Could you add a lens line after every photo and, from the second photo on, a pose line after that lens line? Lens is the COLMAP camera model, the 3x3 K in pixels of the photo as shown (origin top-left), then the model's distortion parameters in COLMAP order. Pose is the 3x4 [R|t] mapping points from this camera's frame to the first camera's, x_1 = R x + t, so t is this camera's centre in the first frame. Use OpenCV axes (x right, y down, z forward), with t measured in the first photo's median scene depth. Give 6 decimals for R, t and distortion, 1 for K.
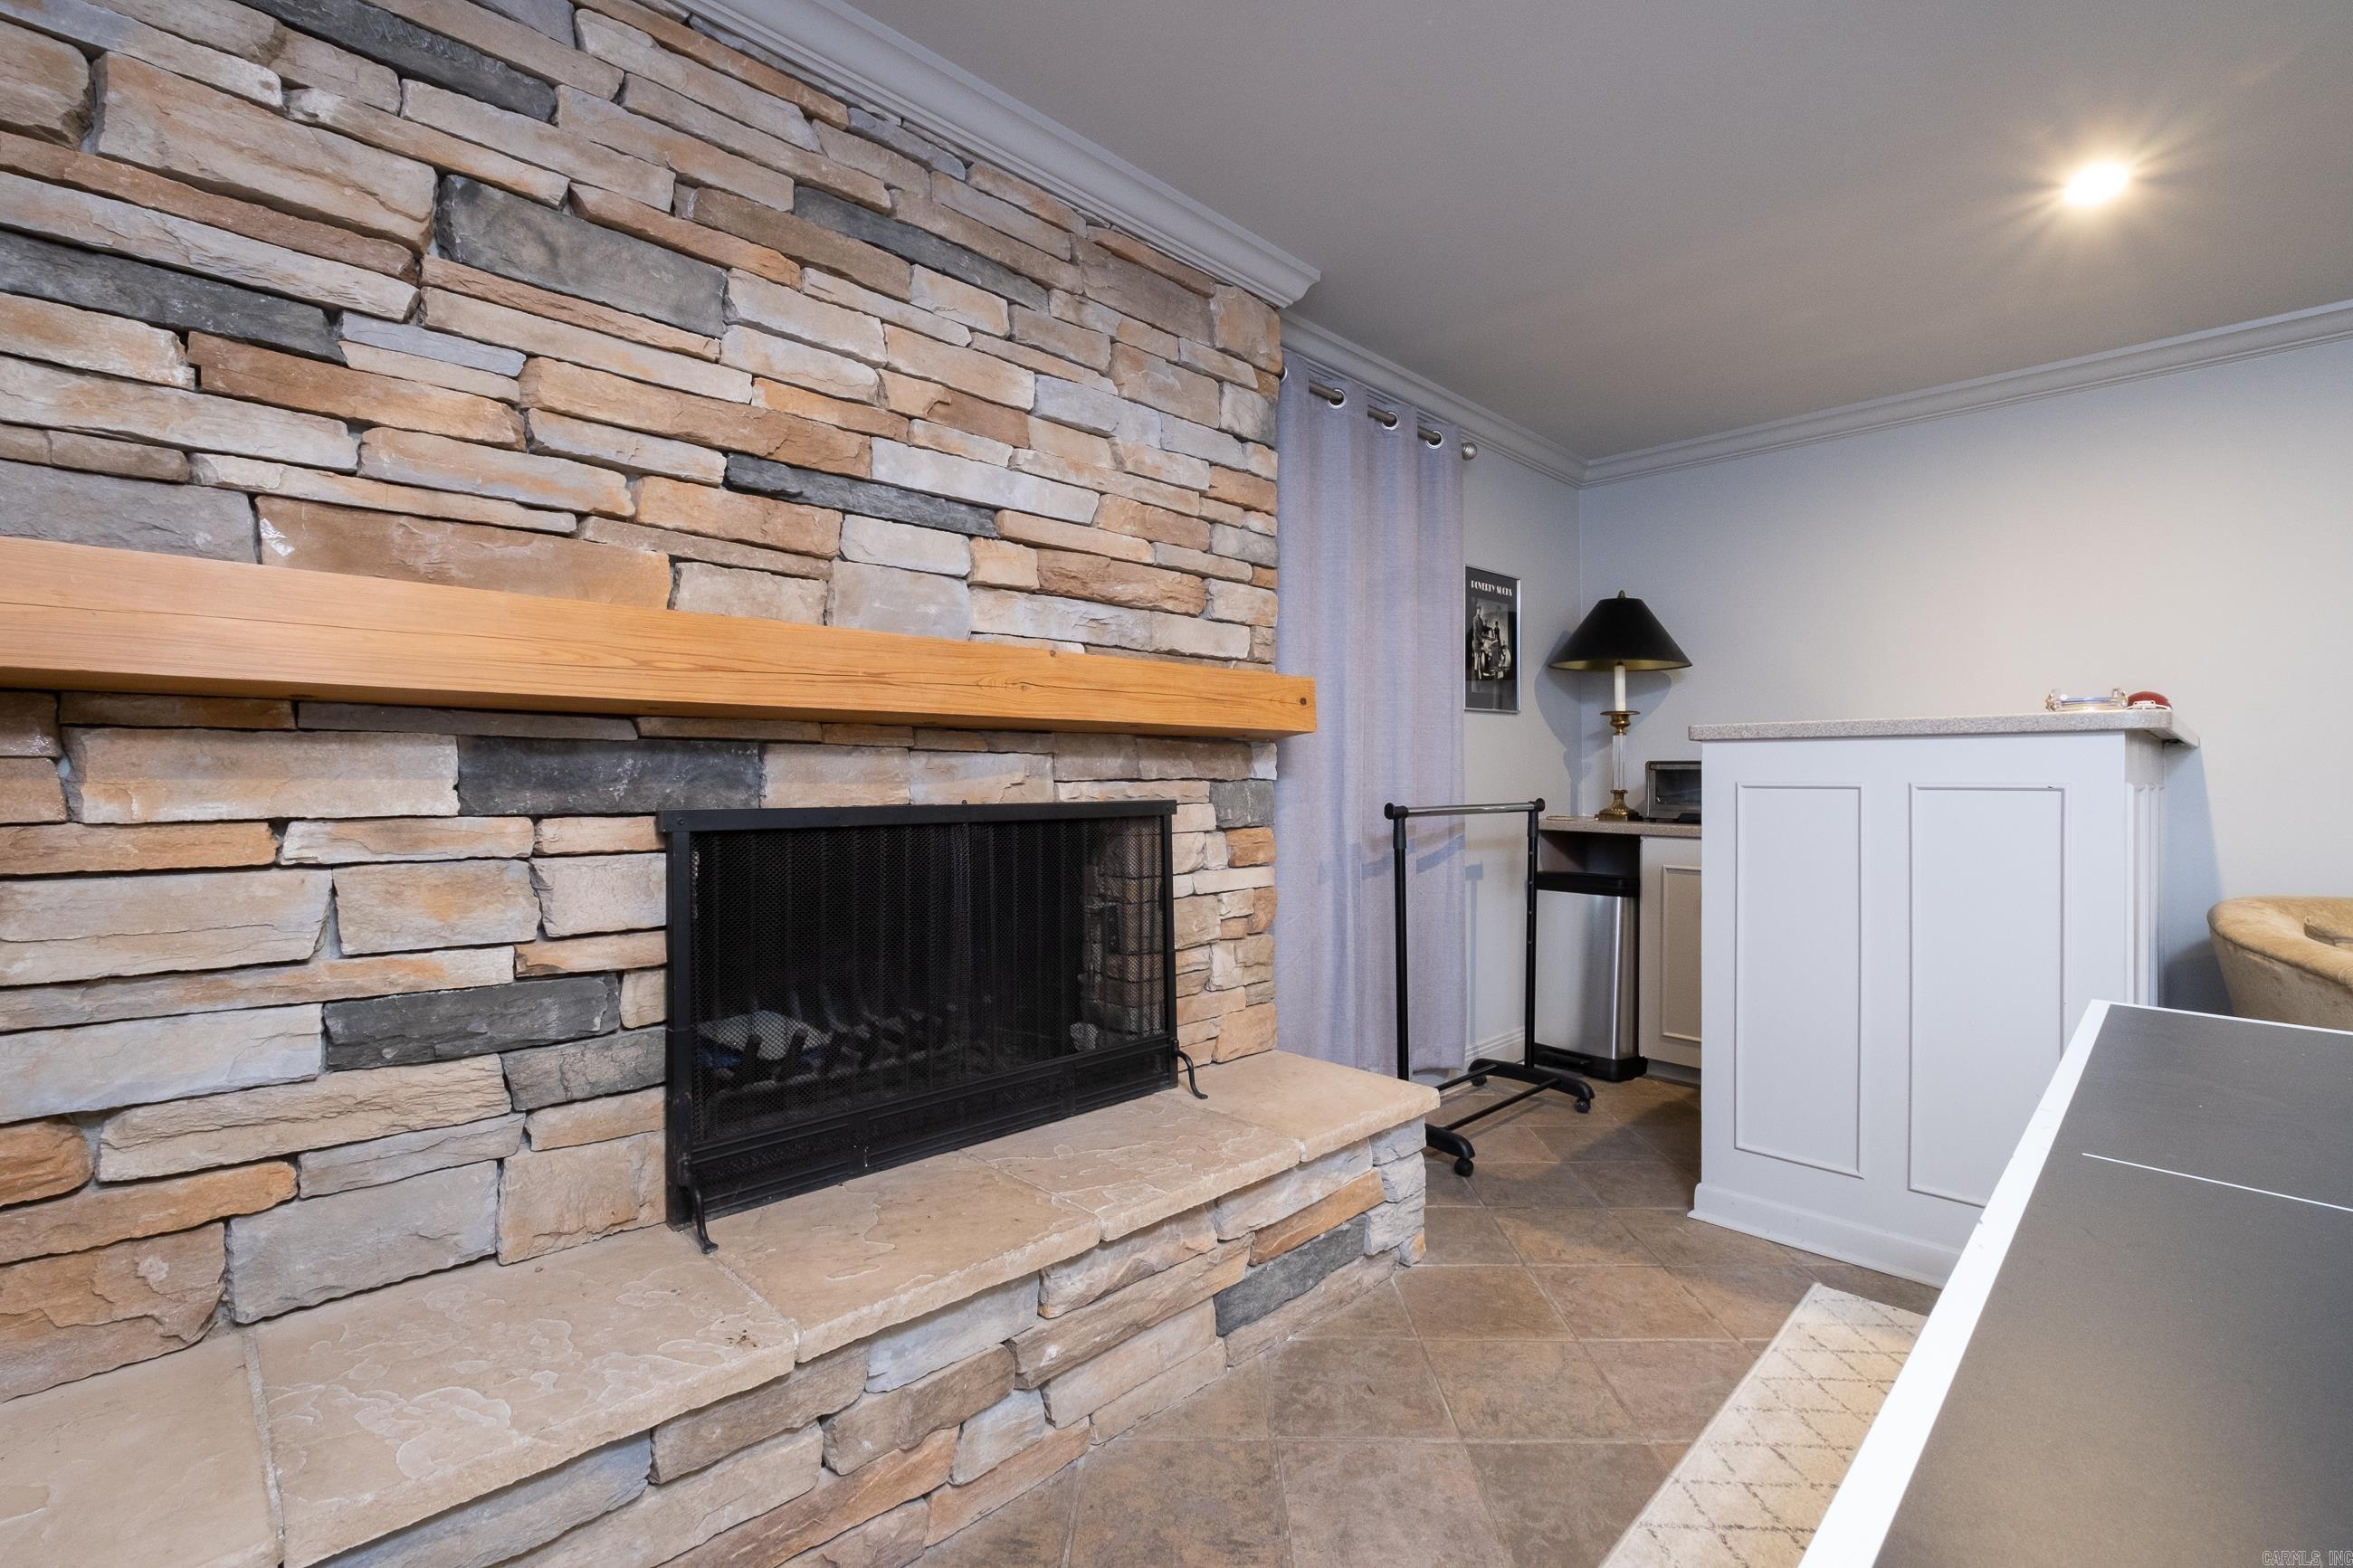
lens RADIAL K [[1062.0, 0, 1183.6], [0, 1062.0, 785.3], [0, 0, 1]] dist [-0.002193, 0.001206]
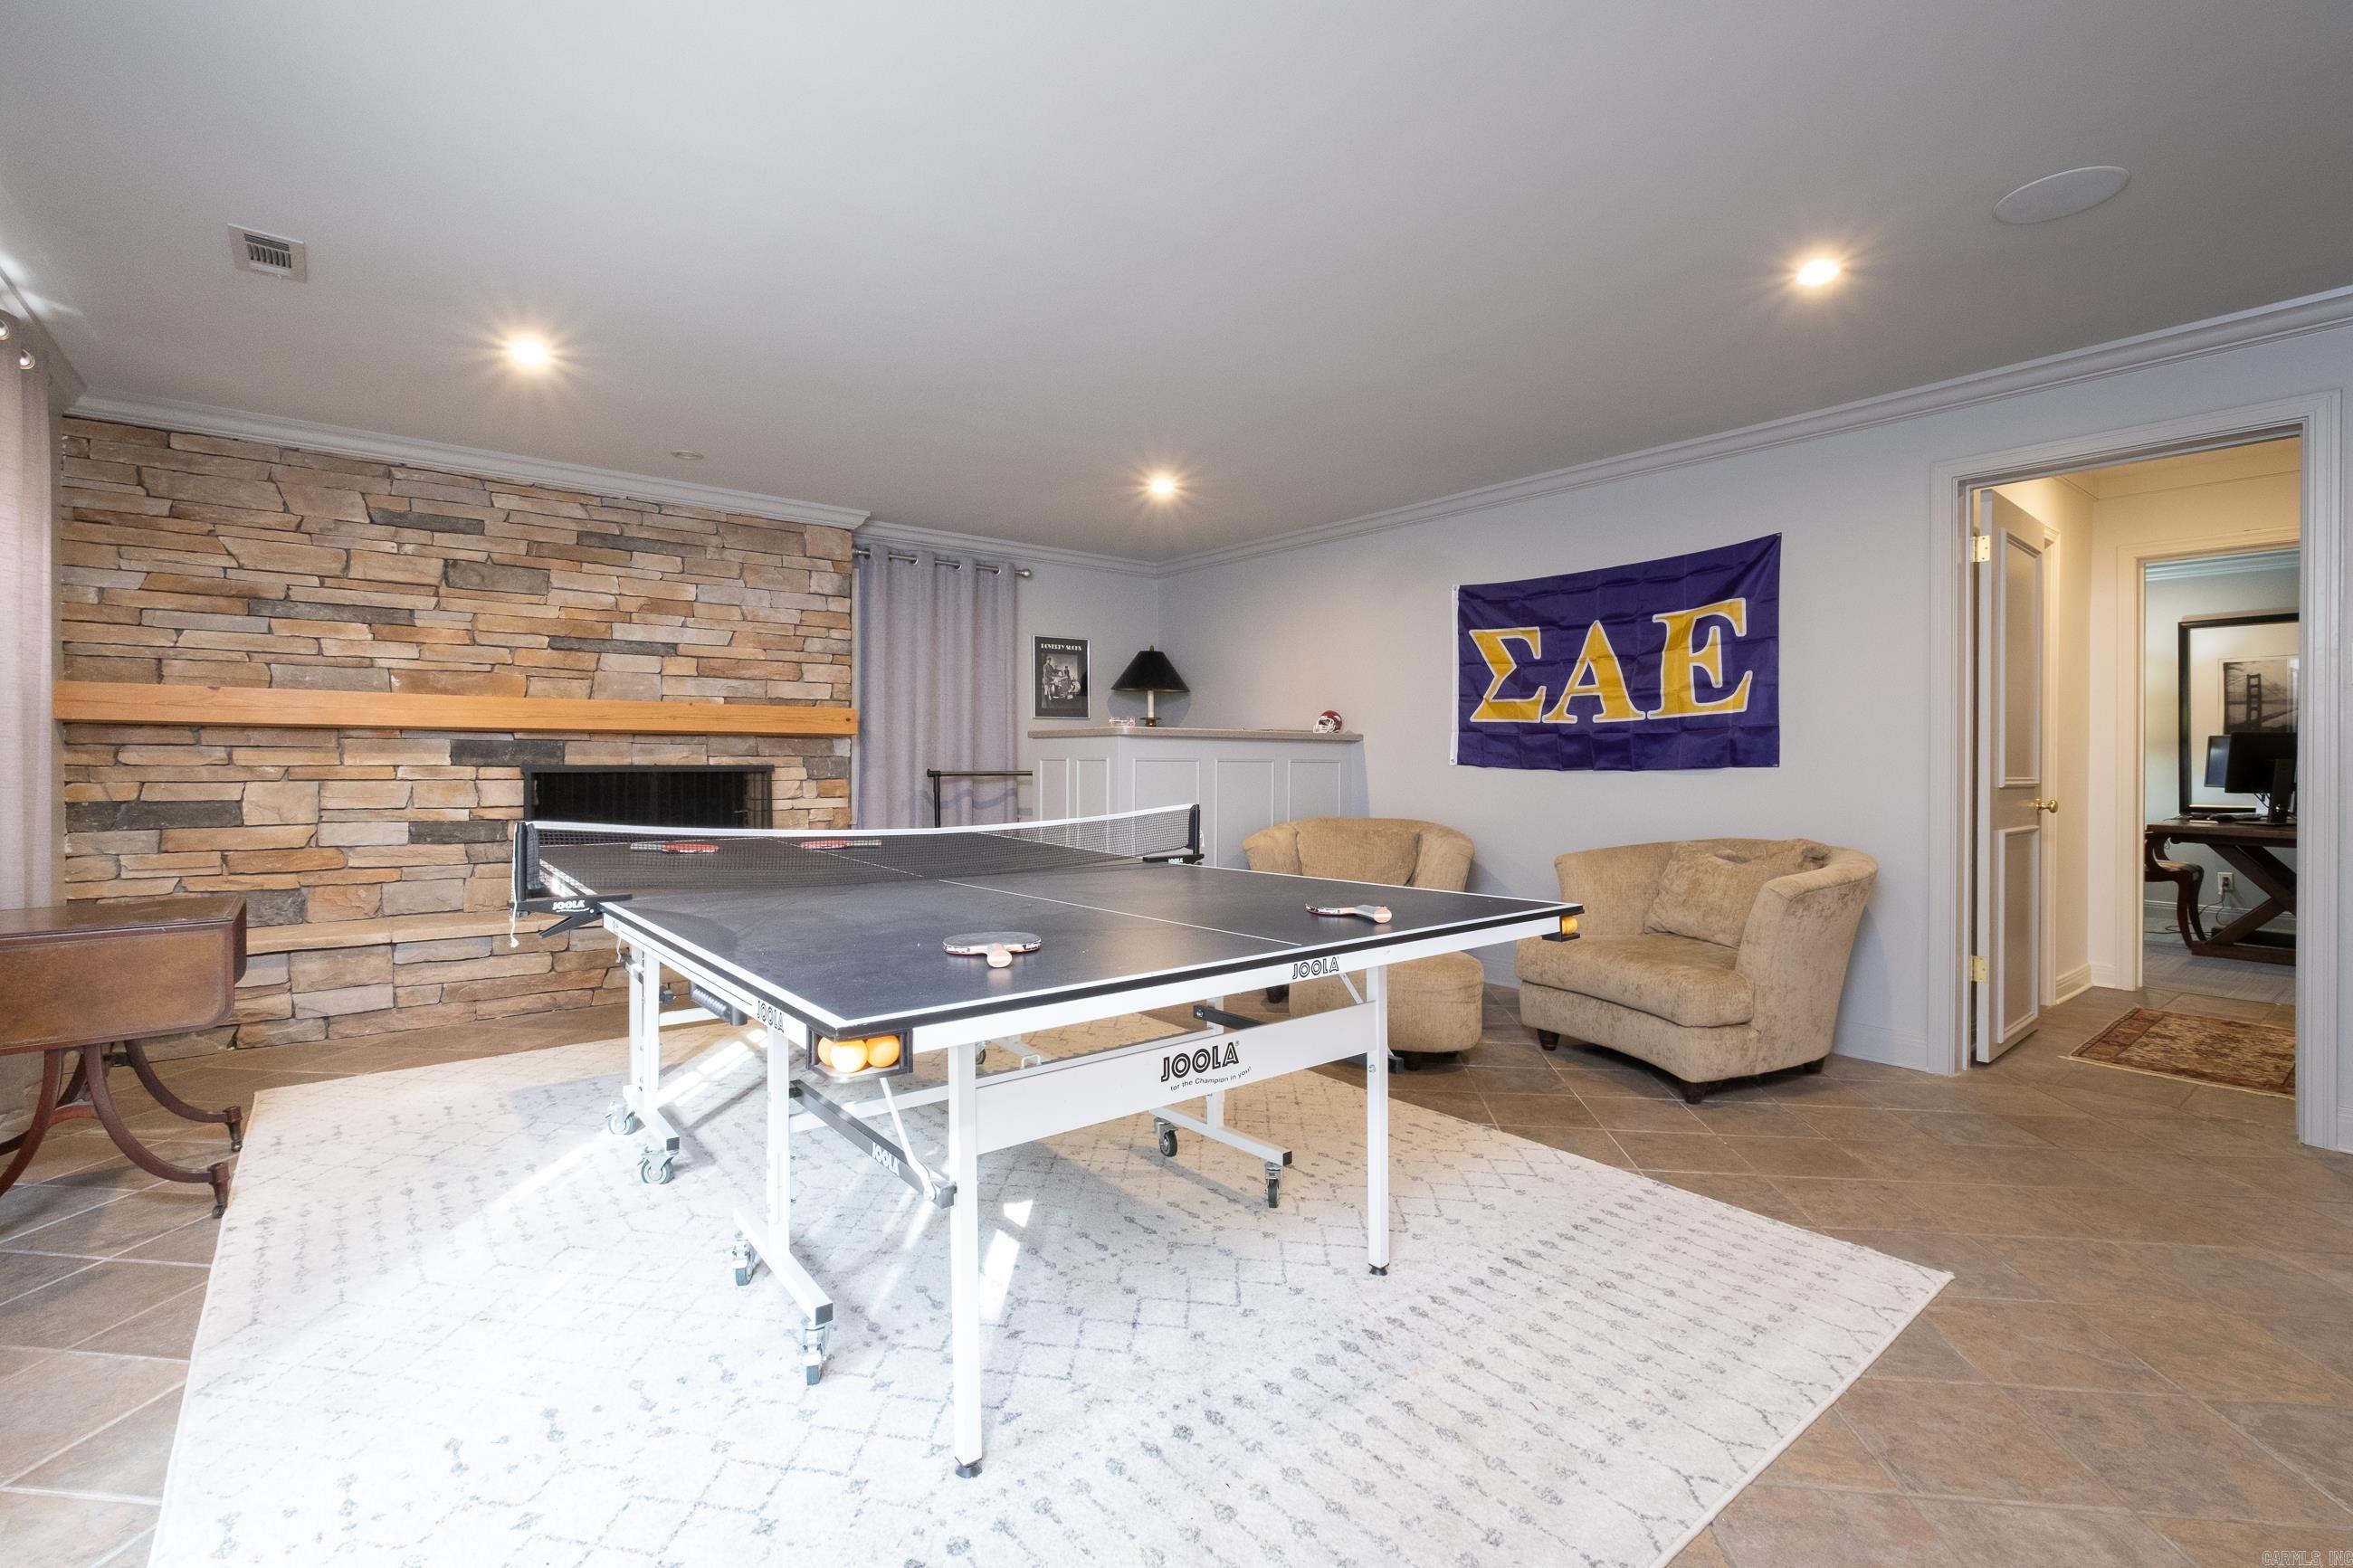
lens RADIAL K [[1062.0, 0, 1172.7], [0, 1062.0, 771.2], [0, 0, 1]] dist [-0.002193, 0.001206]
pose [[0.990052, 0.010215, -0.140332, 1.543405], [-0.009125, 0.999923, 0.008406, 0.000239], [0.140407, -0.007042, 0.990069, -1.488244]]
